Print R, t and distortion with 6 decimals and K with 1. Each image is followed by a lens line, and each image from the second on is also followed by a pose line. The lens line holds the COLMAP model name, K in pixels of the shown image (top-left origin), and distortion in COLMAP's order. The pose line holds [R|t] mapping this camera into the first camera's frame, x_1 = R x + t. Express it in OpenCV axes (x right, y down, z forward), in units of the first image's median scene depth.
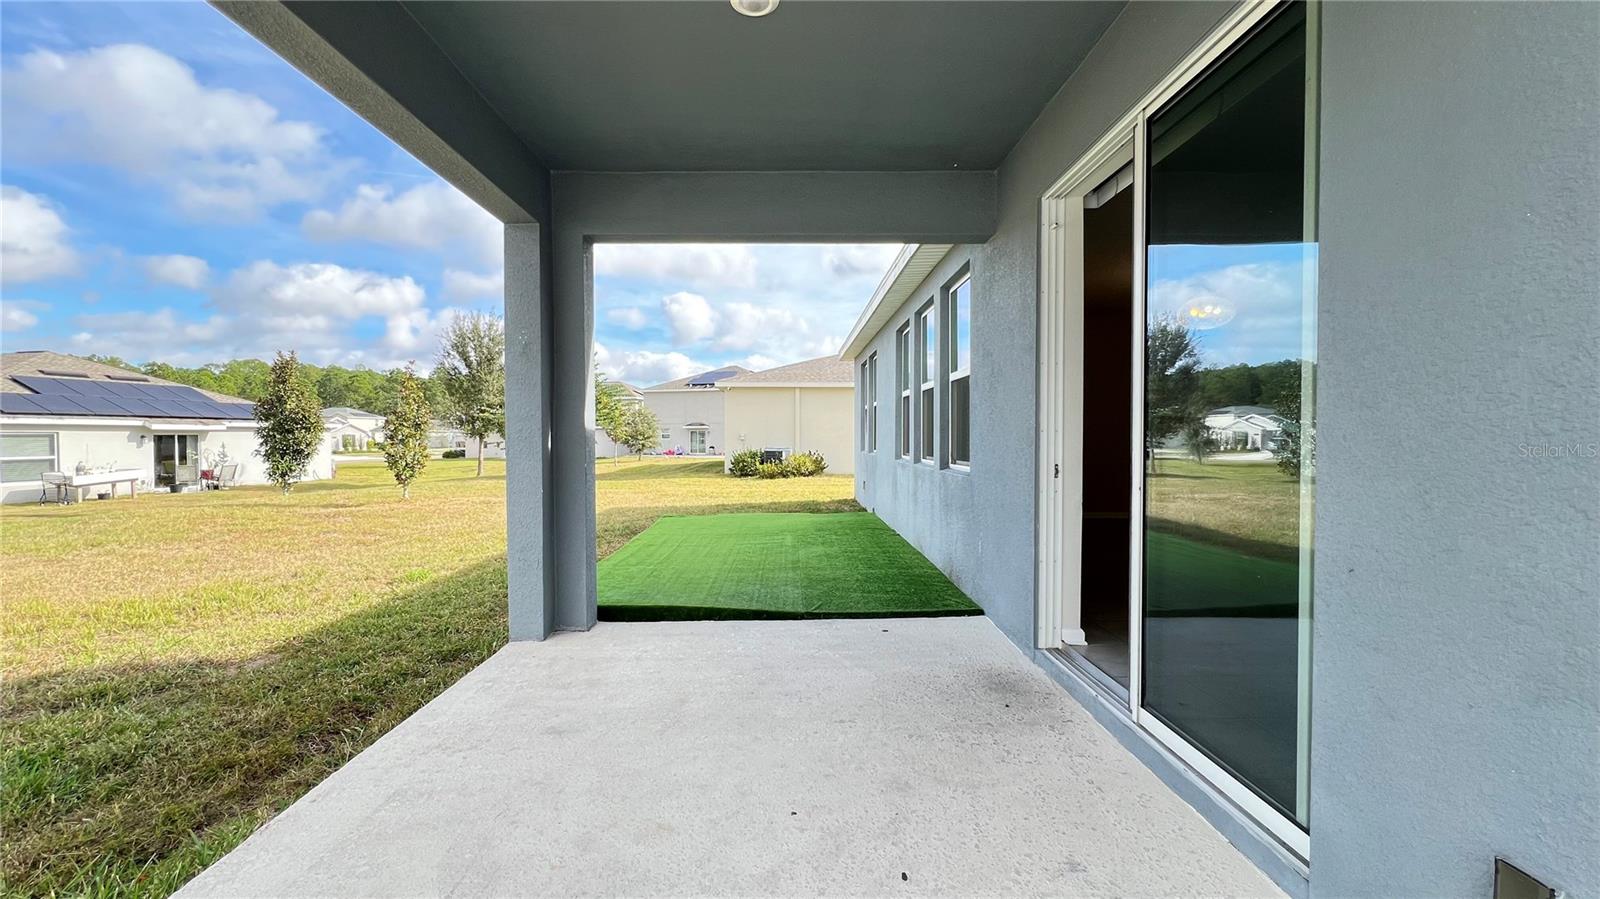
lens RADIAL K [[638.1, 0, 793.7], [0, 638.1, 447.8], [0, 0, 1]] dist [0.000773, -0.000103]
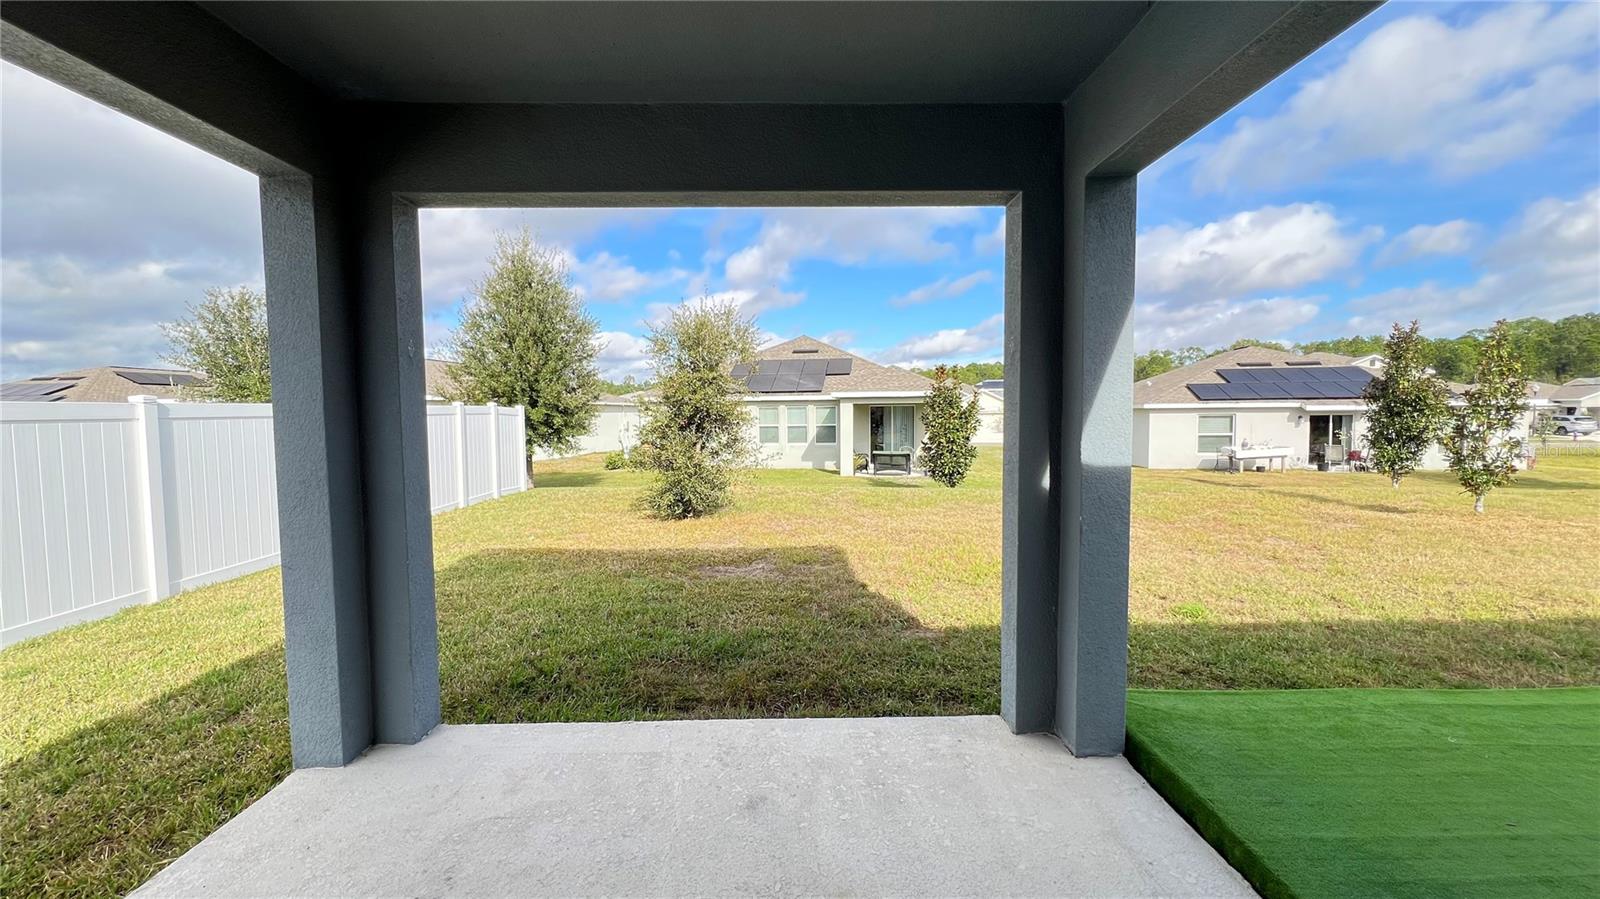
lens RADIAL K [[638.1, 0, 793.7], [0, 638.1, 447.8], [0, 0, 1]] dist [0.000773, -0.000103]
pose [[0.007919, 0.053185, -0.998553, 0.064450], [-0.009279, 0.998546, 0.053111, -0.014935], [0.999926, 0.008845, 0.008401, 0.127730]]
